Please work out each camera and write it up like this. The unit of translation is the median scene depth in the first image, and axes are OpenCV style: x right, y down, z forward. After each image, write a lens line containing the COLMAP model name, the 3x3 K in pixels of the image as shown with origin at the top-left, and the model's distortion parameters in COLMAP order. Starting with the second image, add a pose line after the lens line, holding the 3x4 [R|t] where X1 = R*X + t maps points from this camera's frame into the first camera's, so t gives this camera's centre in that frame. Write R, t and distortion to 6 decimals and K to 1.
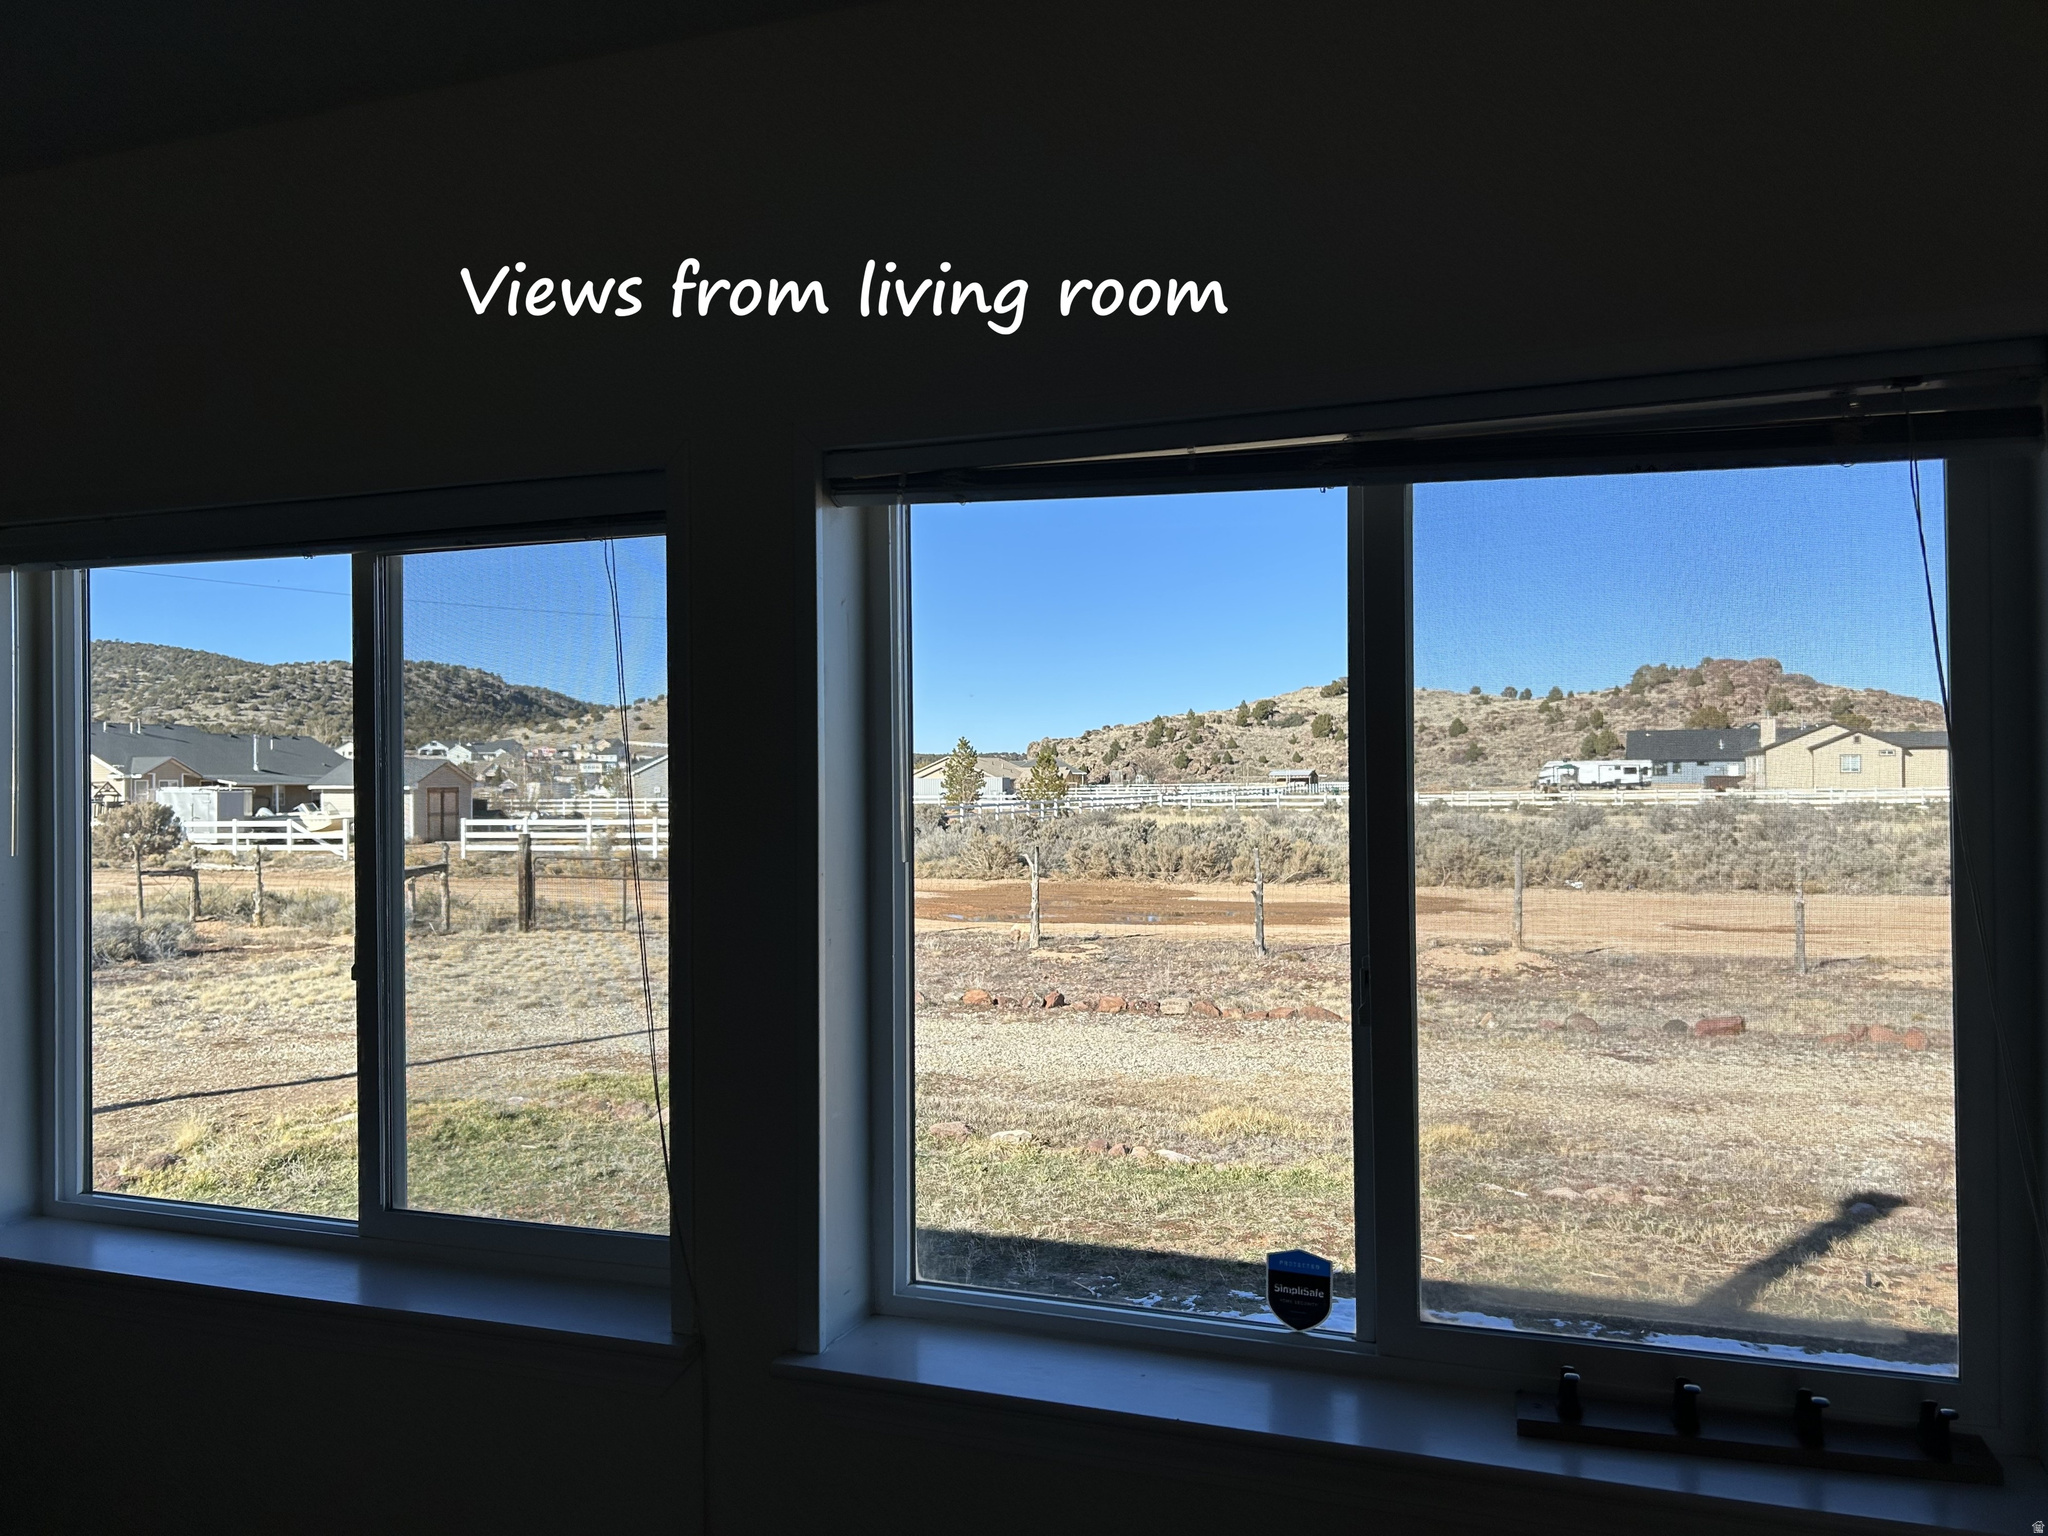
lens RADIAL K [[1550.8, 0, 1029.6], [0, 1550.8, 779.4], [0, 0, 1]] dist [0.045153, -0.049634]
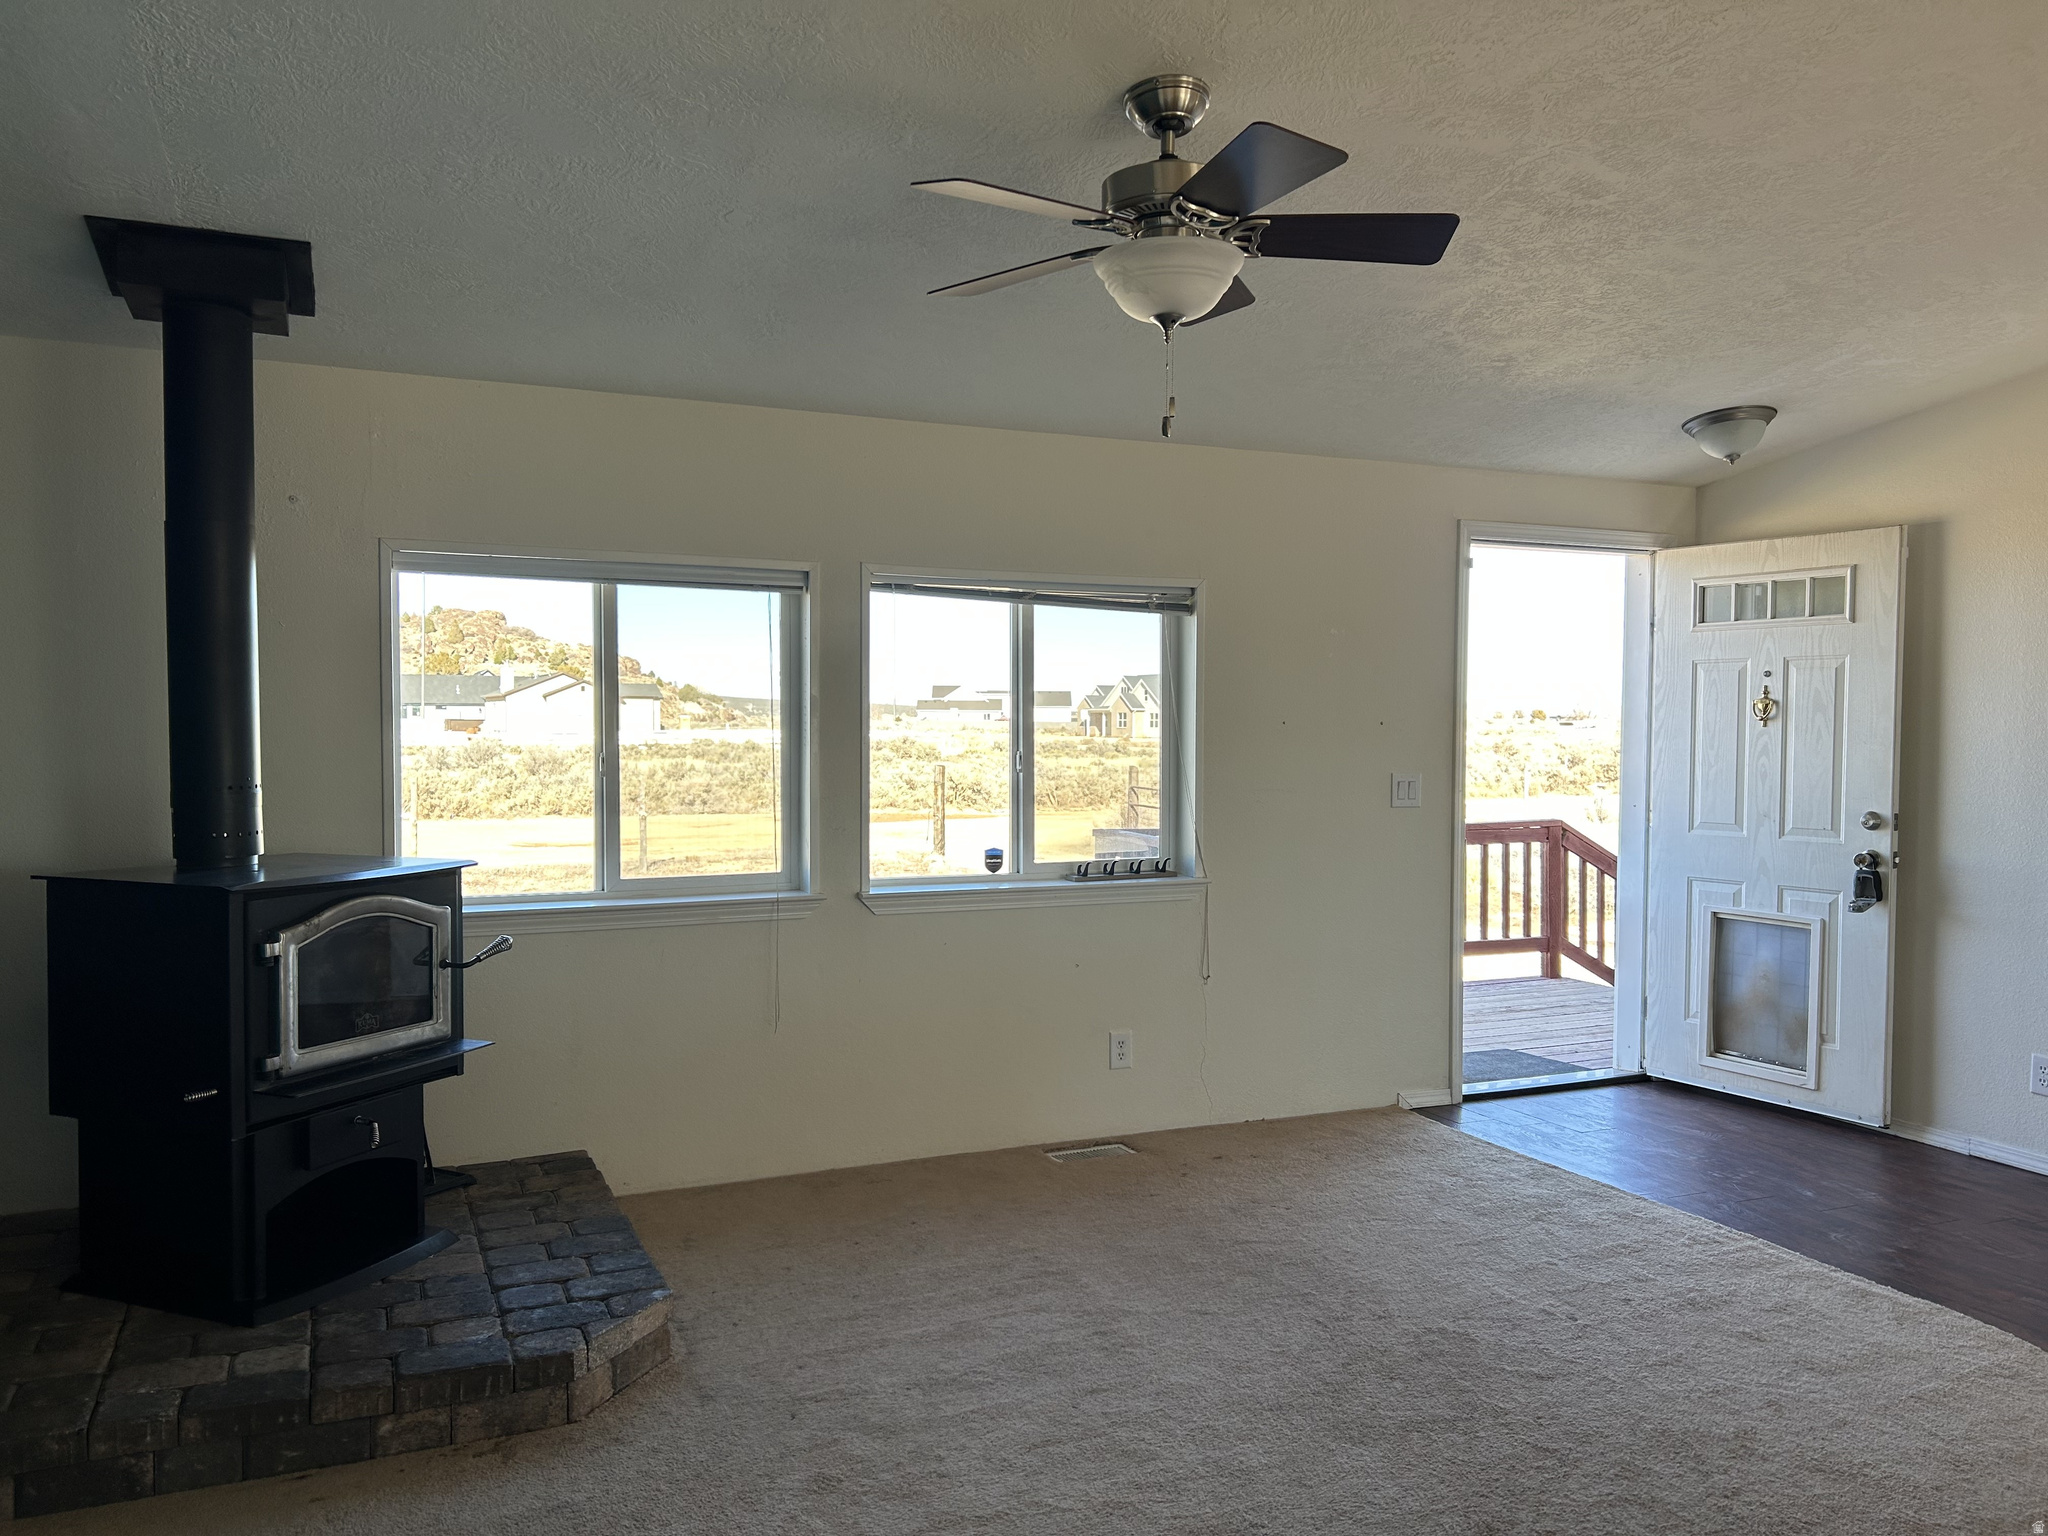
lens RADIAL K [[1550.8, 0, 1029.6], [0, 1550.8, 779.4], [0, 0, 1]] dist [0.045153, -0.049634]
pose [[0.705027, -0.014321, 0.709036, -0.100771], [-0.011019, 0.999454, 0.031143, 0.003583], [-0.709095, -0.029770, 0.704484, -0.062816]]
